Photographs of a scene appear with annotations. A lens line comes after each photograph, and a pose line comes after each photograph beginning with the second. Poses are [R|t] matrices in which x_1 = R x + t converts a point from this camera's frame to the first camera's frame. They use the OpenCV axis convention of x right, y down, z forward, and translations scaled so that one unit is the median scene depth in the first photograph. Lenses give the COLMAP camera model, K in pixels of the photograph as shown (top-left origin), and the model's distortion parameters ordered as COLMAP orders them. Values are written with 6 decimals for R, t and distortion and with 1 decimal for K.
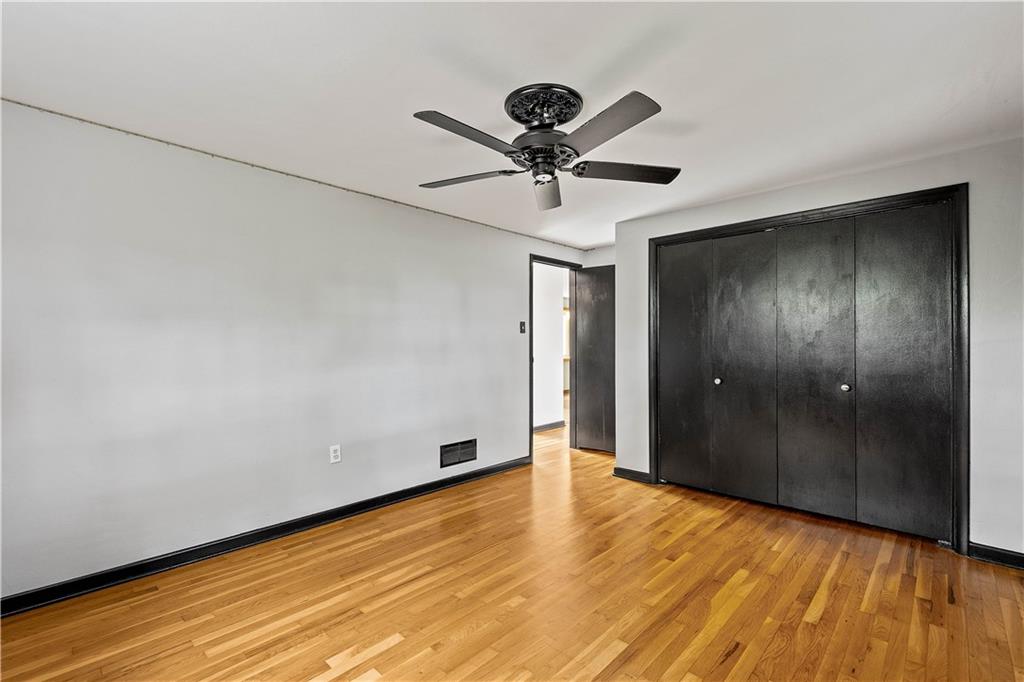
lens RADIAL K [[446.9, 0, 516.8], [0, 446.9, 344.4], [0, 0, 1]] dist [0.008774, -0.000373]
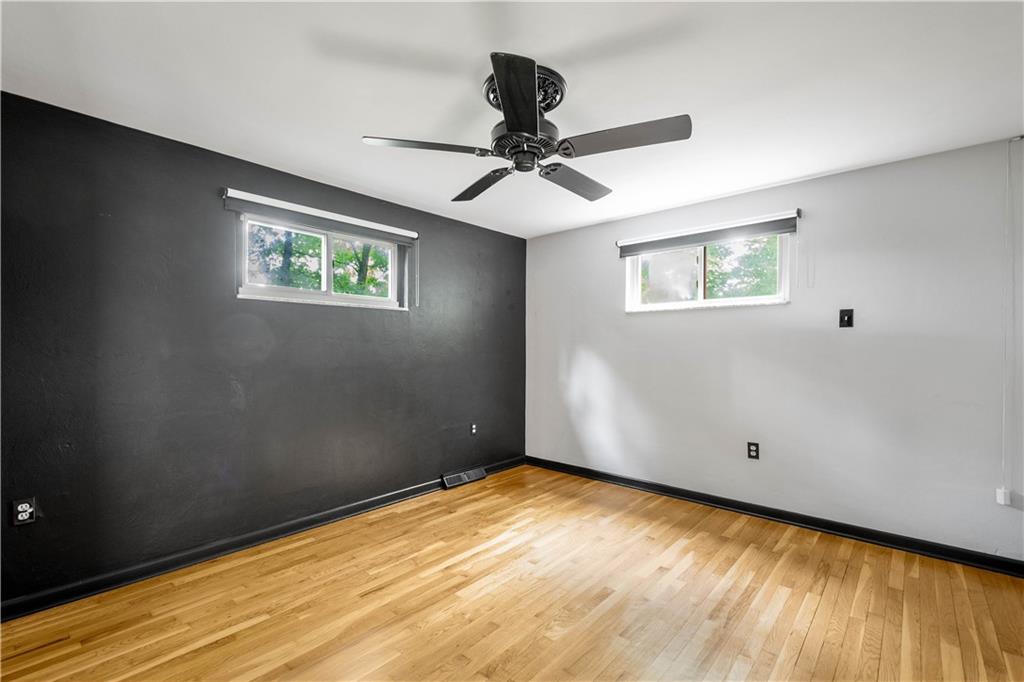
lens RADIAL K [[453.0, 0, 506.9], [0, 453.0, 337.1], [0, 0, 1]] dist [0.001628, -0.000004]
pose [[-0.999067, -0.001517, -0.043160, 0.141911], [-0.000925, 0.999905, -0.013730, -0.006278], [0.043176, -0.013677, -0.998974, 1.994719]]
